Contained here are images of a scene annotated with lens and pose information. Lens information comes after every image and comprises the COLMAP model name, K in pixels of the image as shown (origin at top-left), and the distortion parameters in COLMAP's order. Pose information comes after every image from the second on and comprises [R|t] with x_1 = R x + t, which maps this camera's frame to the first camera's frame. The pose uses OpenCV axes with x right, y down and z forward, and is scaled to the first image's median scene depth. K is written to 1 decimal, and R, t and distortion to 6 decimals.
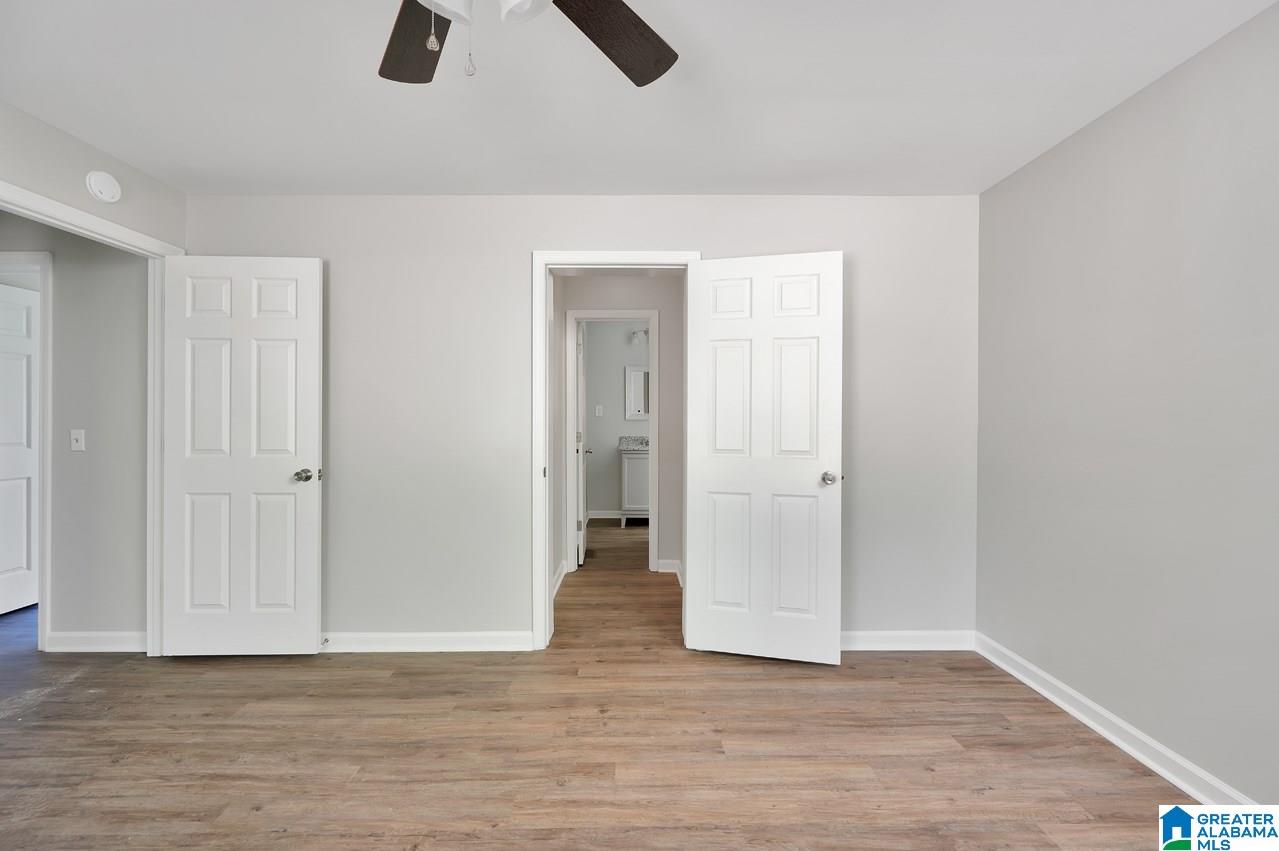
lens RADIAL K [[497.0, 0, 639.3], [0, 497.0, 421.0], [0, 0, 1]] dist [0.001439, 0.000061]
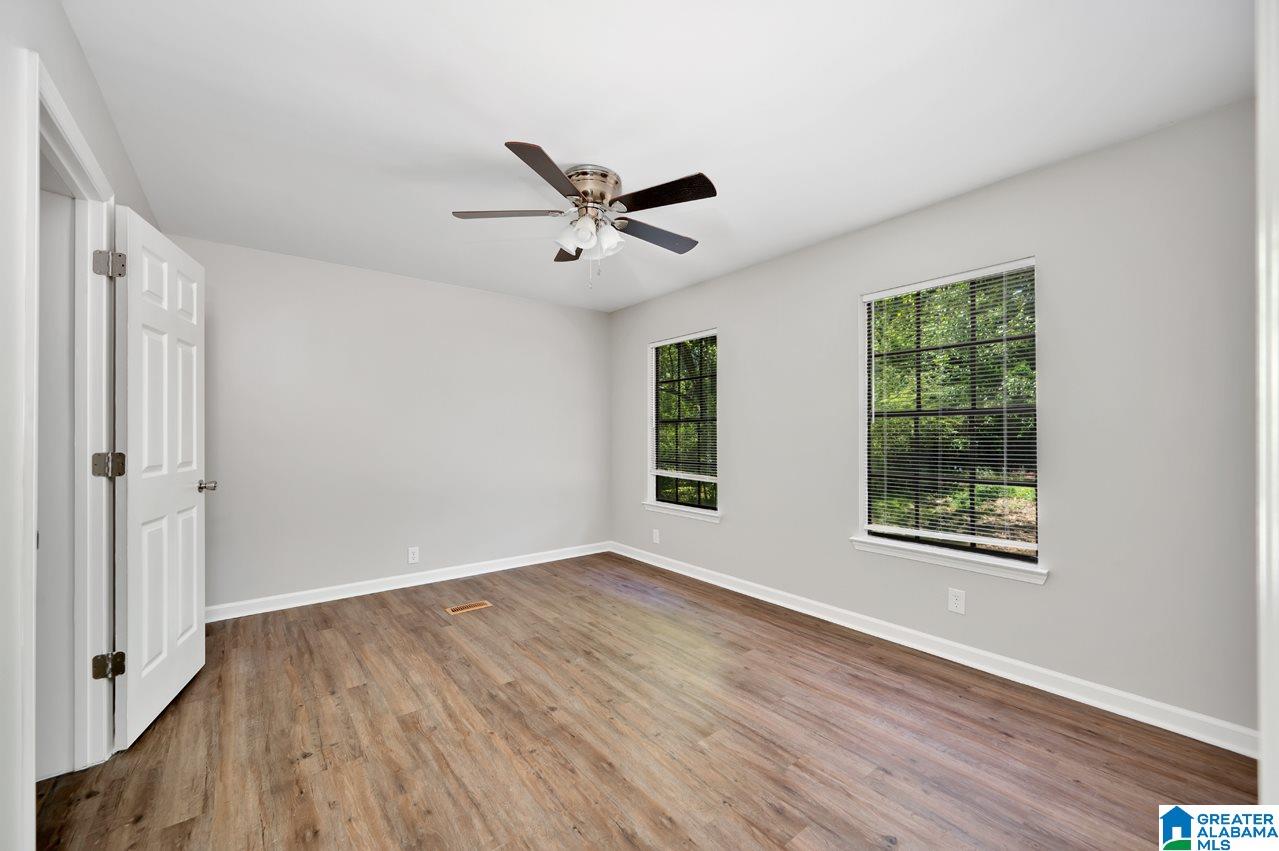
lens RADIAL K [[497.0, 0, 640.9], [0, 497.0, 428.9], [0, 0, 1]] dist [0.001439, 0.000061]
pose [[-0.601112, 0.004652, 0.799152, -1.274551], [0.005443, 0.999984, -0.001728, 0.016244], [-0.799147, 0.003311, -0.601127, 1.190624]]
